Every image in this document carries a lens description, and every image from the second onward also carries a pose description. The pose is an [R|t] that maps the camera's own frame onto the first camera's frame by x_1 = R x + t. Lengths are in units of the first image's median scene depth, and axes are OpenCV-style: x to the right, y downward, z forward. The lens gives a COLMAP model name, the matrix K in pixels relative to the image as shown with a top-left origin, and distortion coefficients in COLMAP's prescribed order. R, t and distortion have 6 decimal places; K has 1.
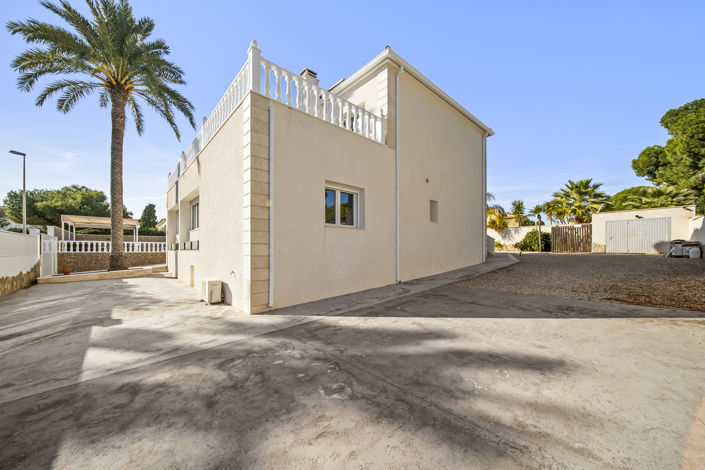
lens RADIAL K [[254.1, 0, 352.5], [0, 254.1, 235.0], [0, 0, 1]] dist [0.007457, -0.000088]
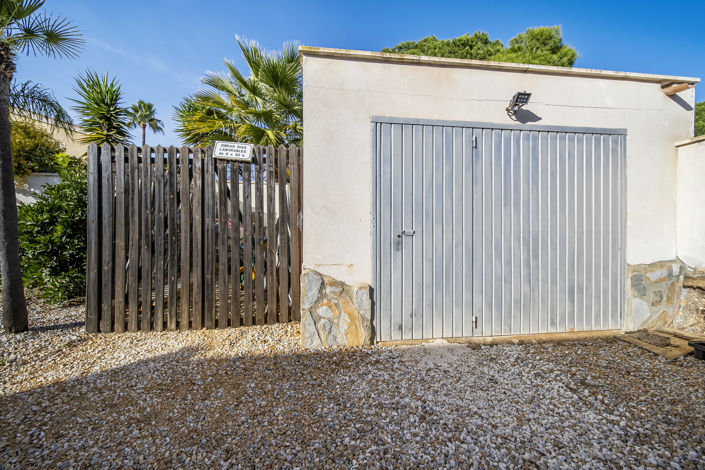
lens RADIAL K [[254.1, 0, 352.5], [0, 254.1, 235.0], [0, 0, 1]] dist [0.007457, -0.000088]
pose [[0.590685, 0.005266, 0.806885, 0.858363], [-0.024546, 0.999633, 0.011445, 0.009055], [-0.806529, -0.026567, 0.590598, 0.914242]]
